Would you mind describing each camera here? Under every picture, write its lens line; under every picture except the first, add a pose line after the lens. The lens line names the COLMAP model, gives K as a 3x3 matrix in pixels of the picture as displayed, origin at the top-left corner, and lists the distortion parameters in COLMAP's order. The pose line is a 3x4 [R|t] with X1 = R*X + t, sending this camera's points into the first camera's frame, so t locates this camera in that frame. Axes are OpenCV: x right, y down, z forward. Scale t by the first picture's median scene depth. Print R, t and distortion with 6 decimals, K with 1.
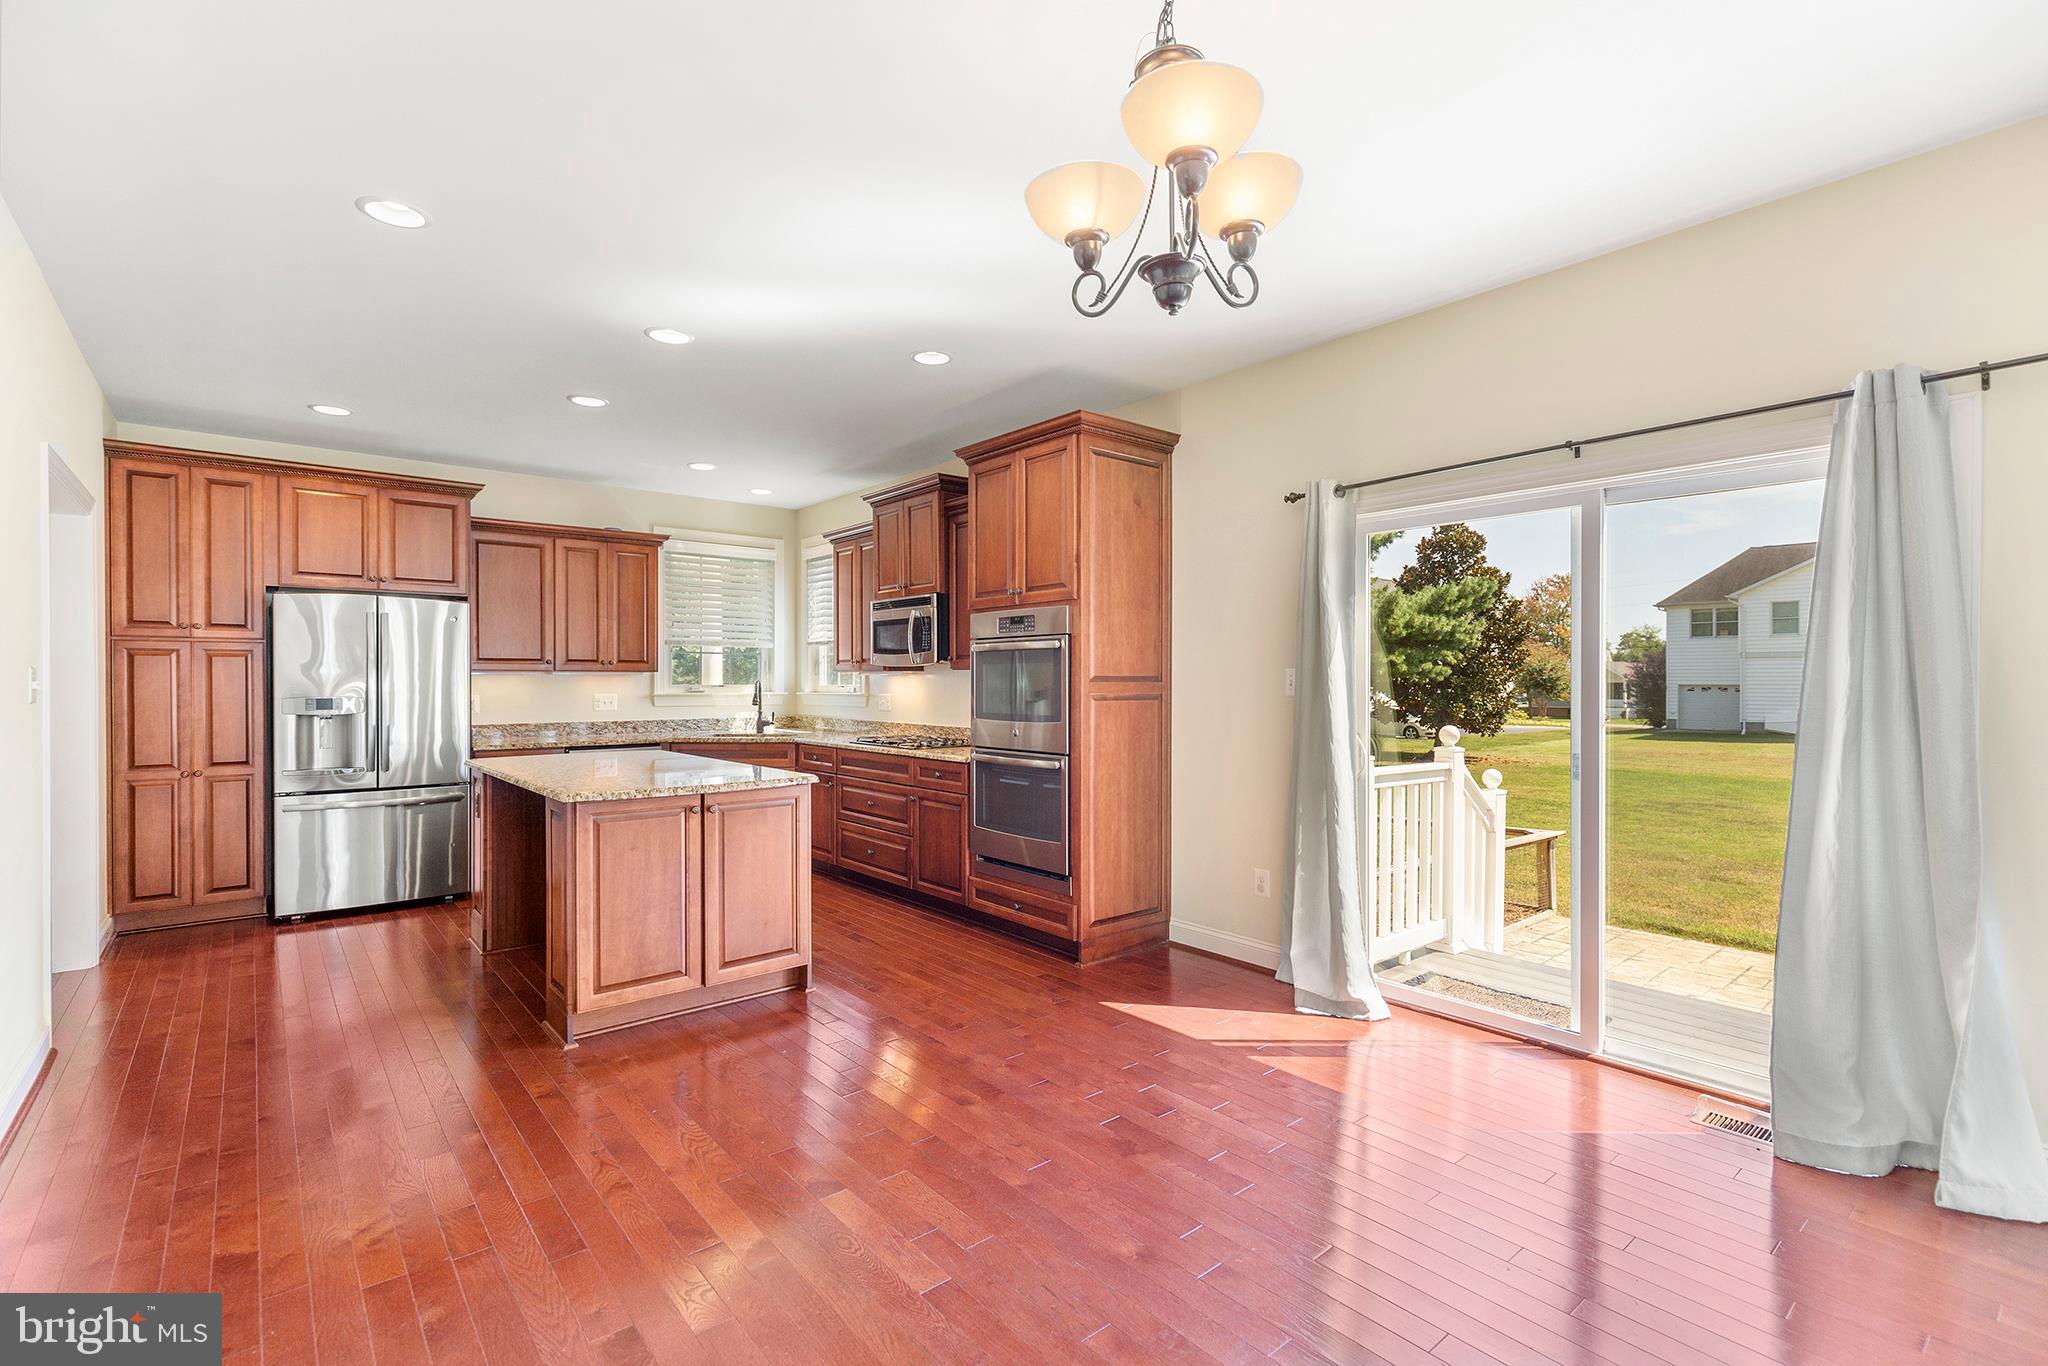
lens RADIAL K [[933.0, 0, 1004.4], [0, 933.0, 688.1], [0, 0, 1]] dist [-0.007649, 0.001038]
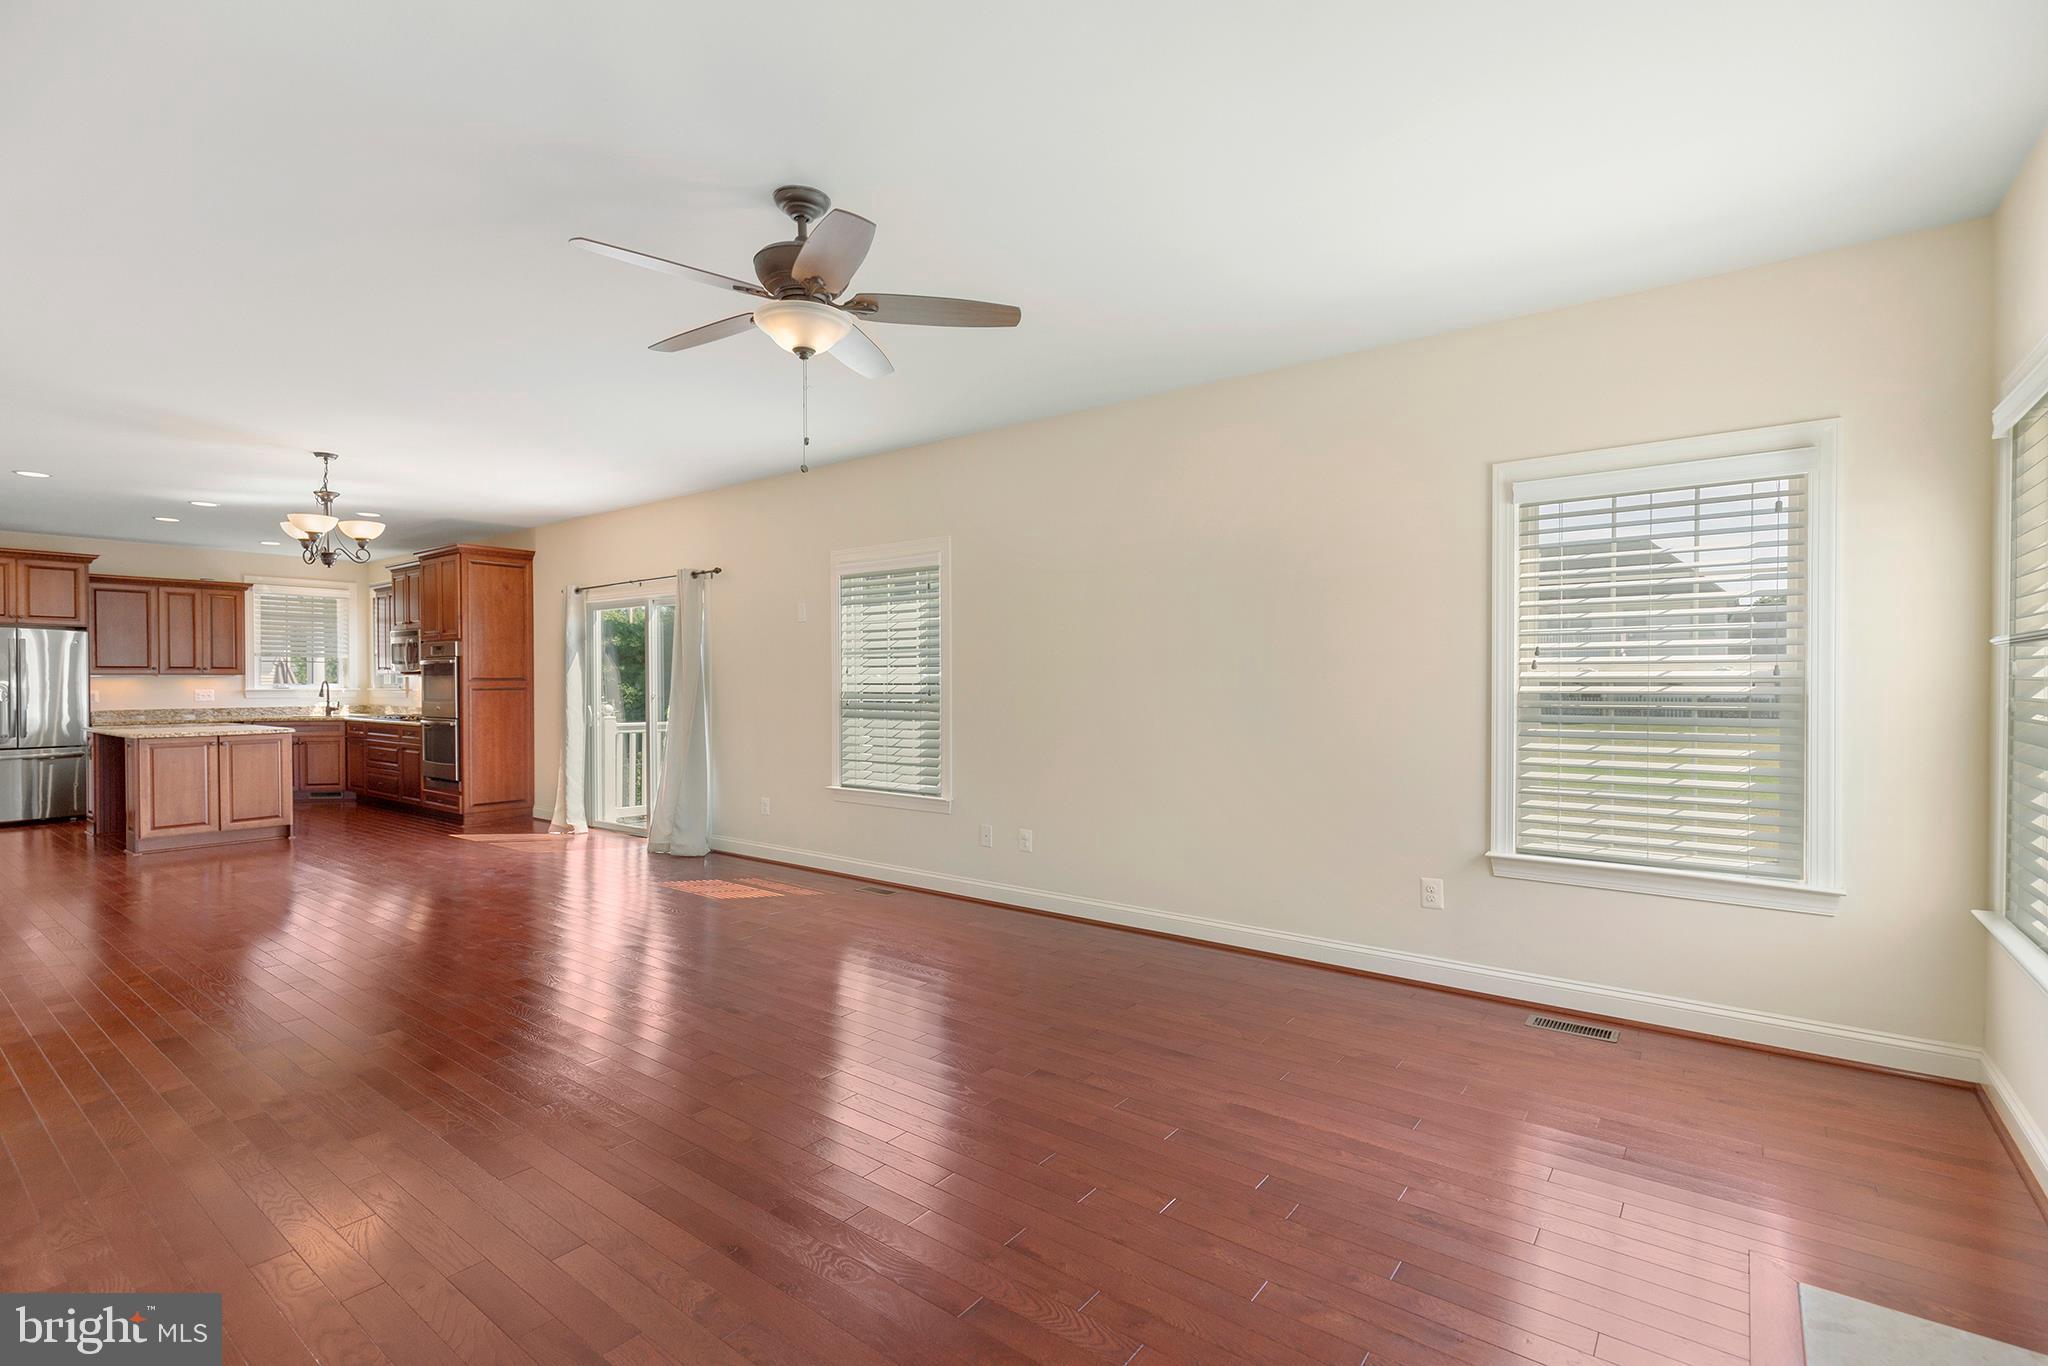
lens RADIAL K [[933.0, 0, 1034.2], [0, 933.0, 690.5], [0, 0, 1]] dist [-0.007649, 0.001038]
pose [[0.968401, -0.003243, 0.249378, 0.611840], [0.002559, 0.999992, 0.003066, 0.008374], [-0.249386, -0.002331, 0.968401, -0.960609]]
